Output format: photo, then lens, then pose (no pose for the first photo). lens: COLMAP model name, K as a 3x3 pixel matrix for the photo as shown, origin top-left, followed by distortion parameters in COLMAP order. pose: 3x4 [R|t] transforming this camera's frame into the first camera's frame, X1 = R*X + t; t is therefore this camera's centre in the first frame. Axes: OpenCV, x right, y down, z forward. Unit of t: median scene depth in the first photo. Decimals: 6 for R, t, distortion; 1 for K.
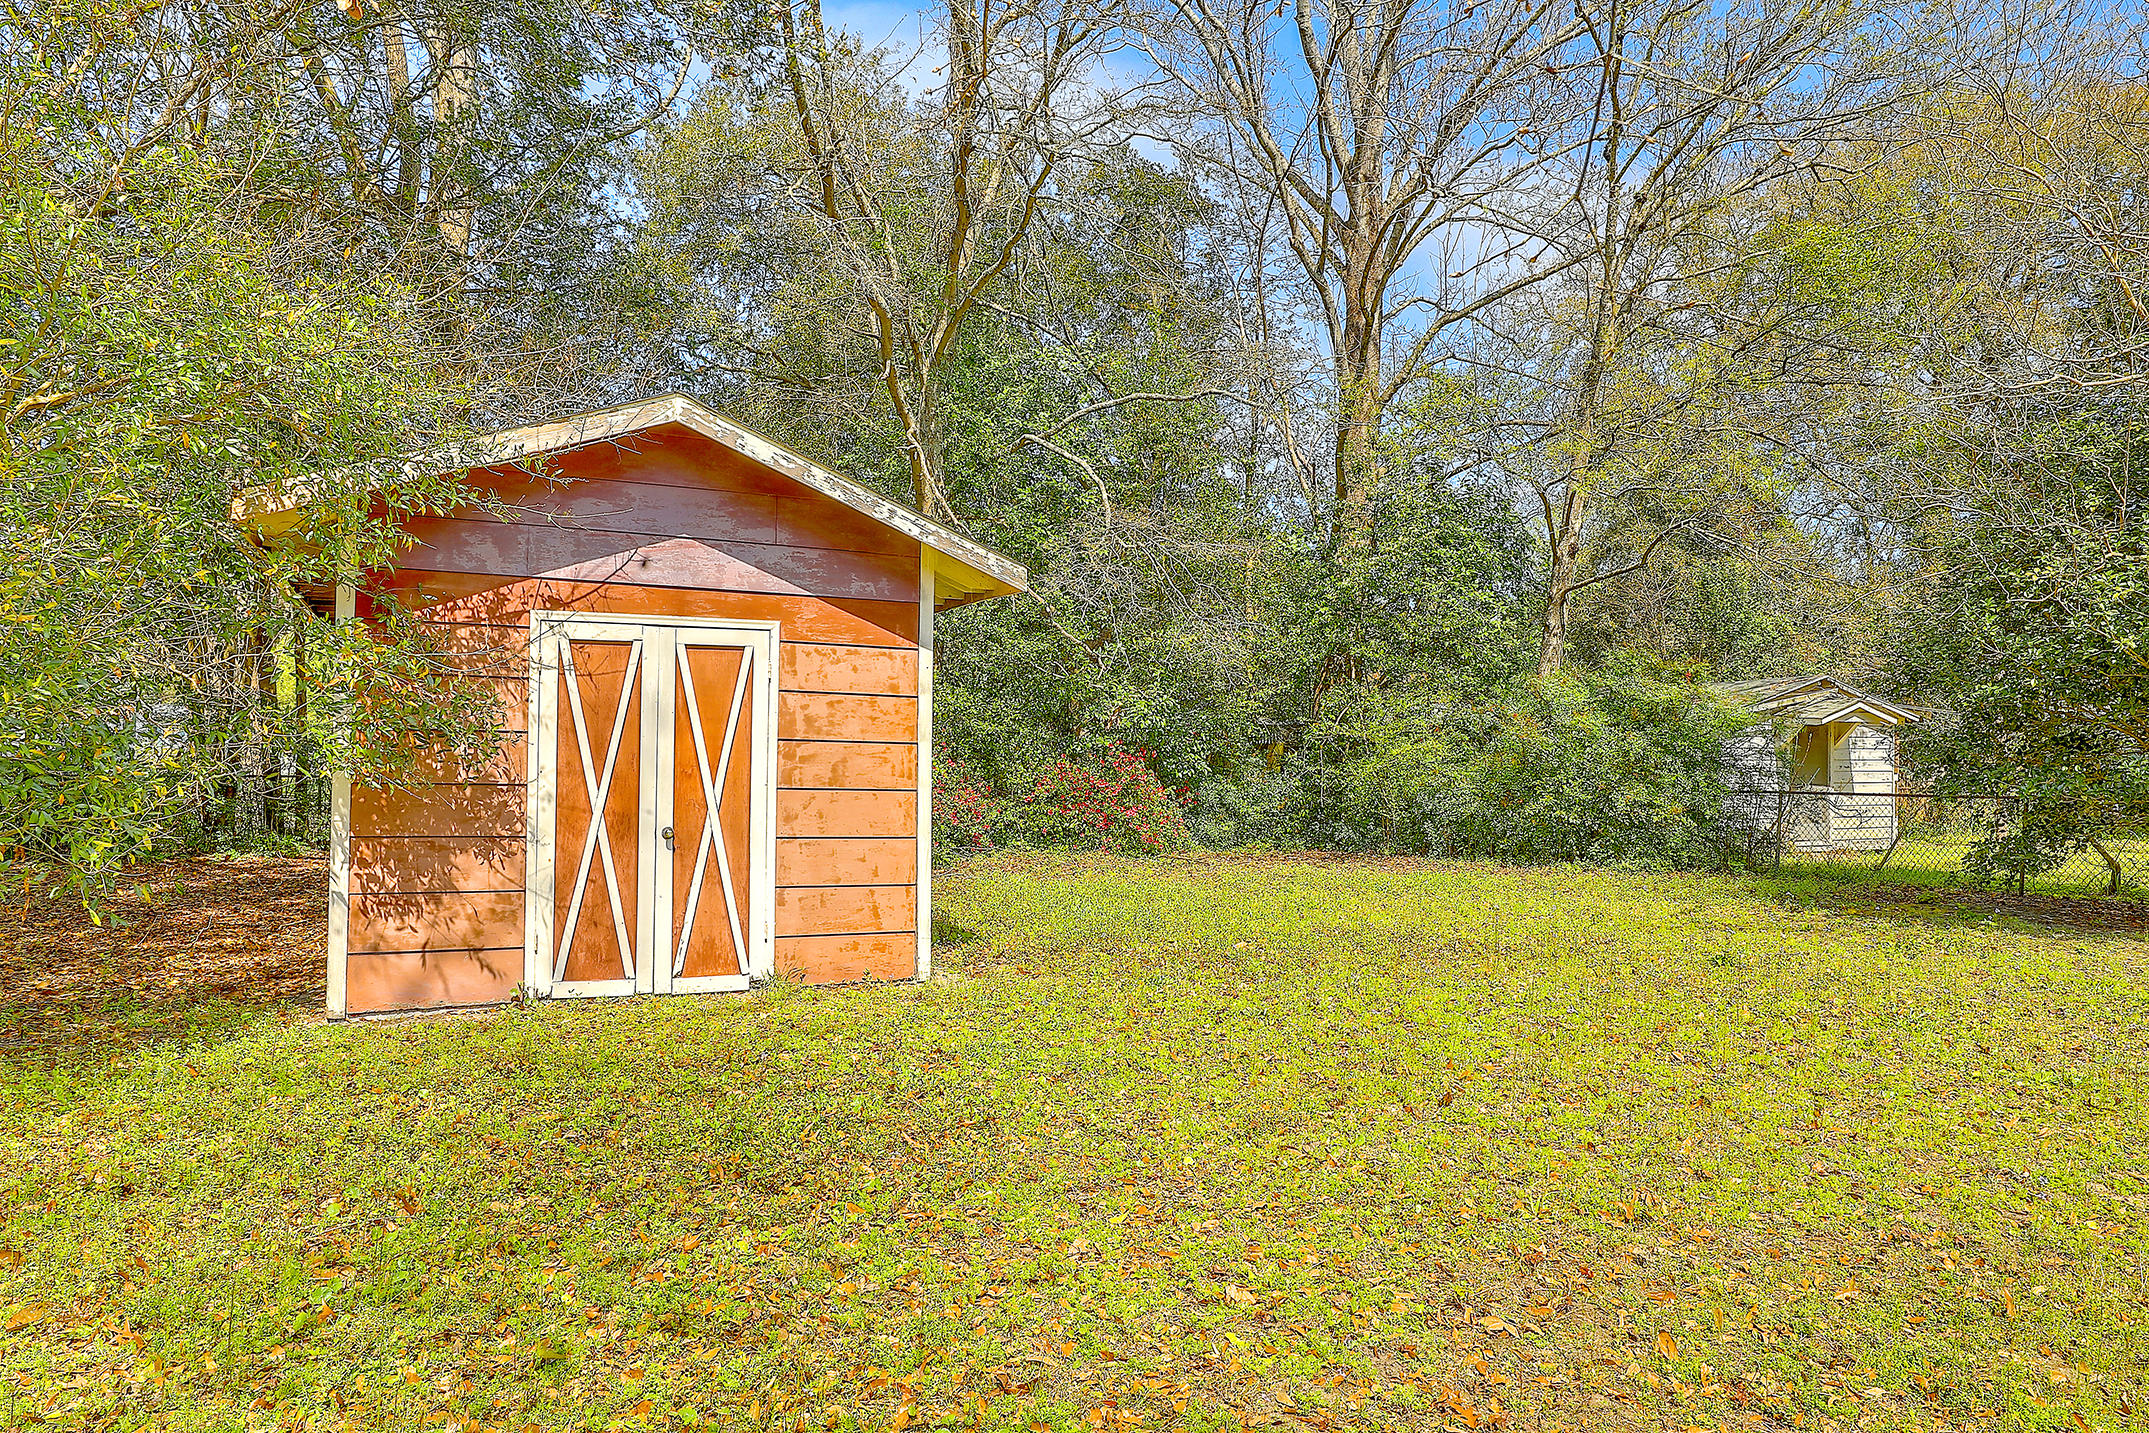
lens RADIAL K [[1427.2, 0, 1074.1], [0, 1427.2, 718.6], [0, 0, 1]] dist [-0.009127, 0.007828]
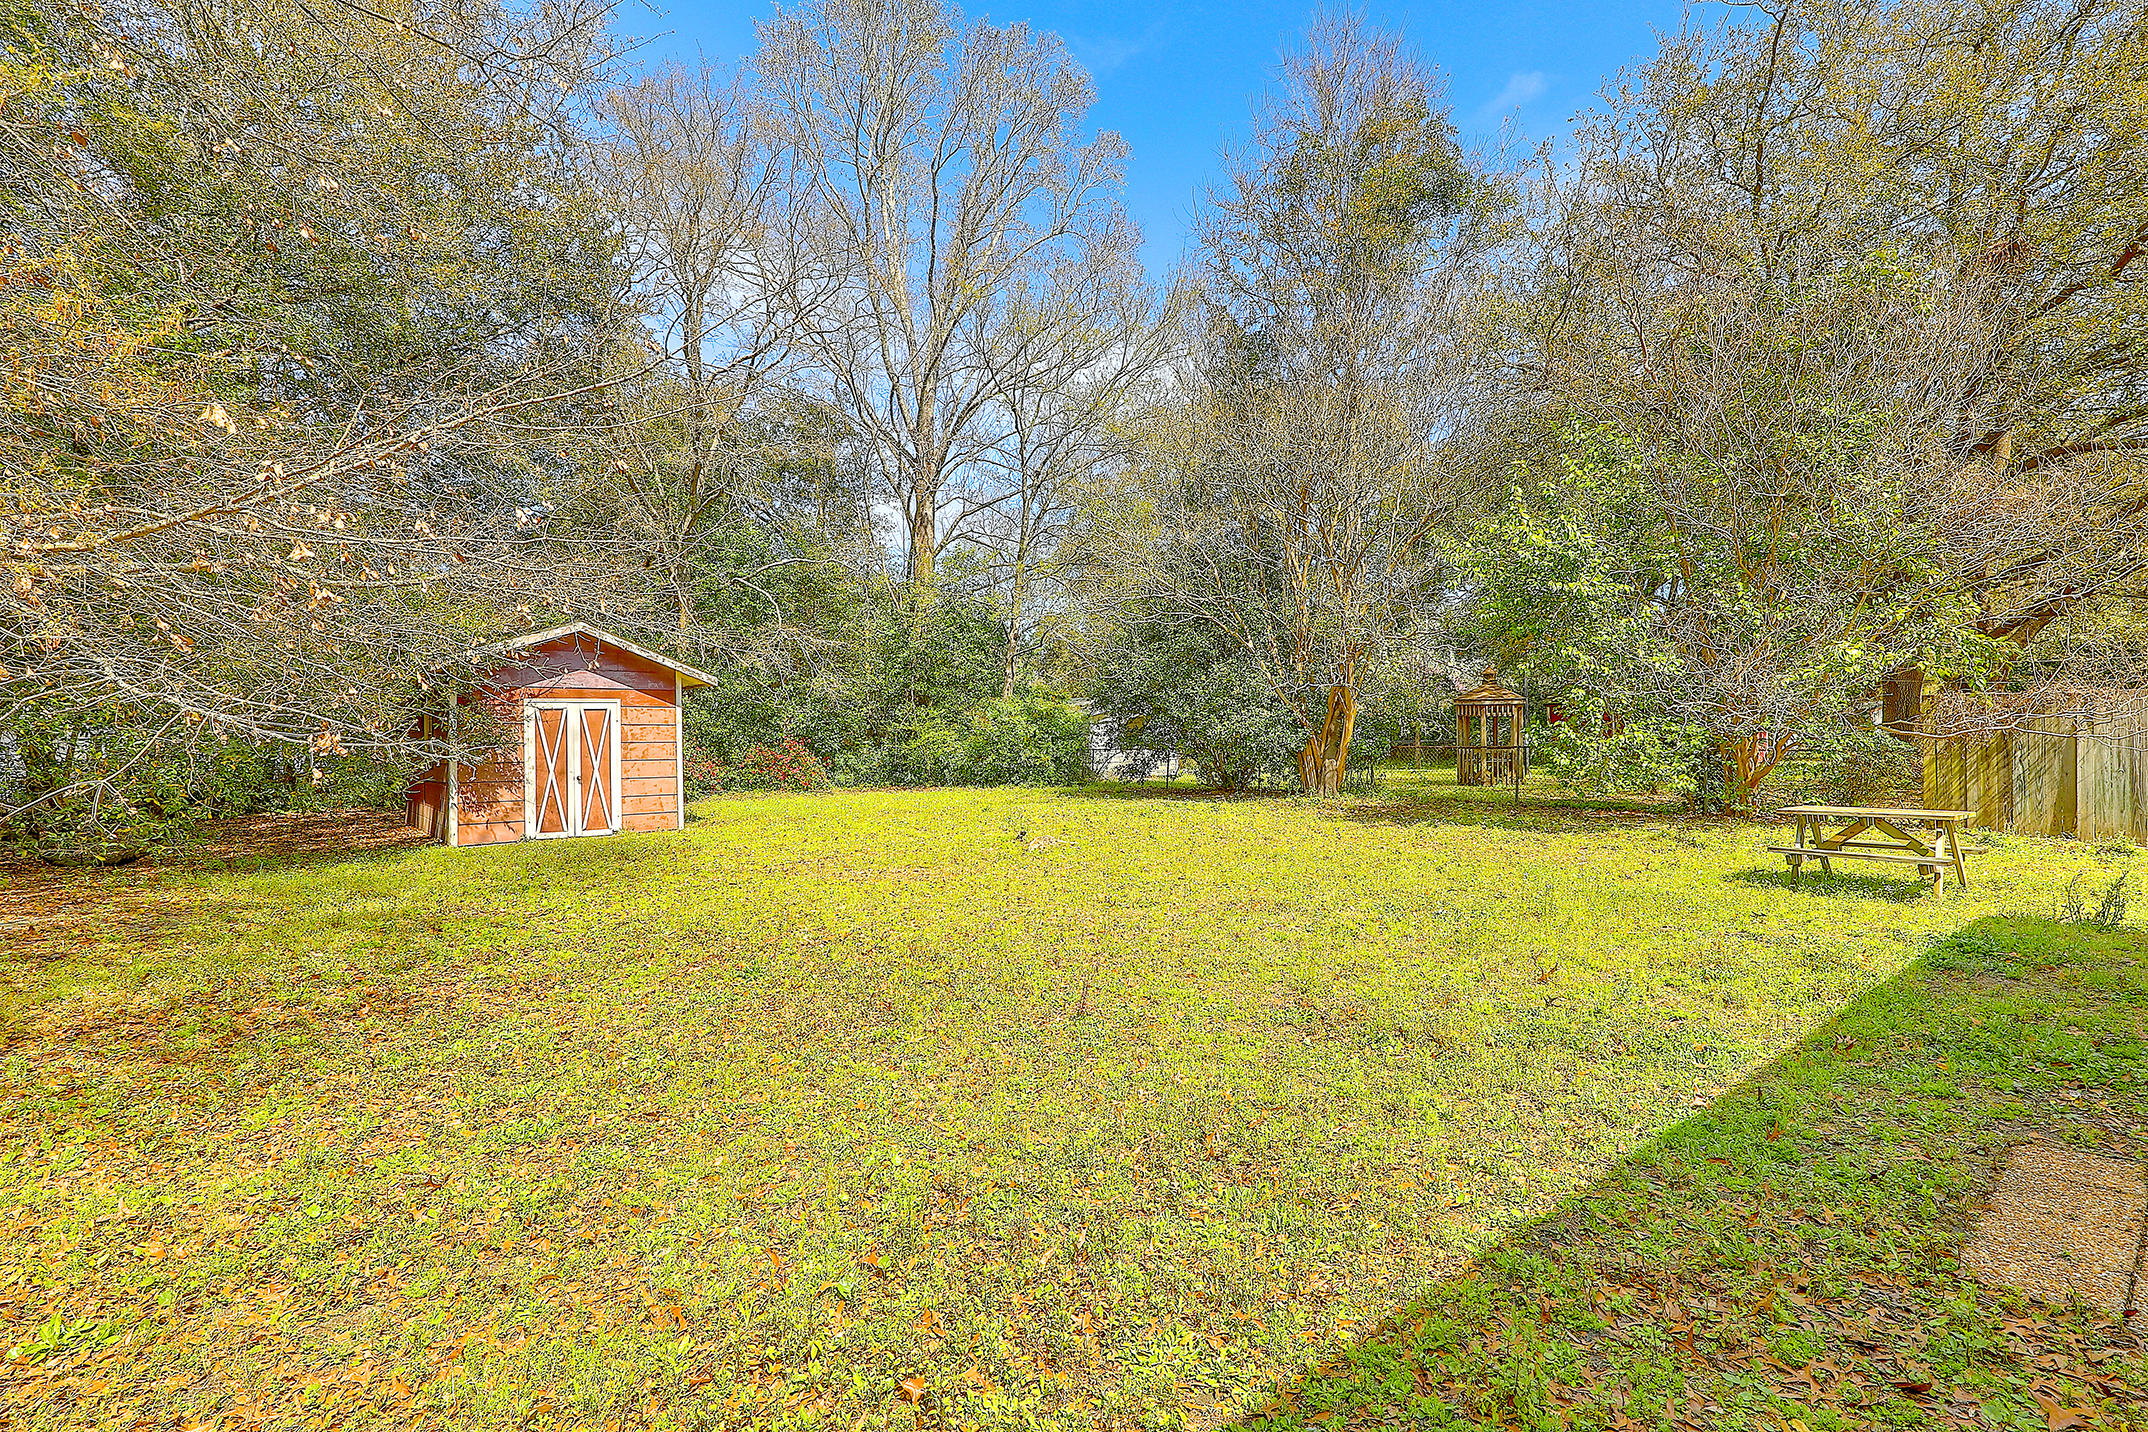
lens RADIAL K [[971.0, 0, 1076.9], [0, 971.0, 720.4], [0, 0, 1]] dist [0.002495, -0.001959]
pose [[0.962435, -0.025864, 0.270276, 0.127097], [0.023270, 0.999647, 0.012799, -0.030924], [-0.270512, -0.006029, 0.962698, -1.001436]]
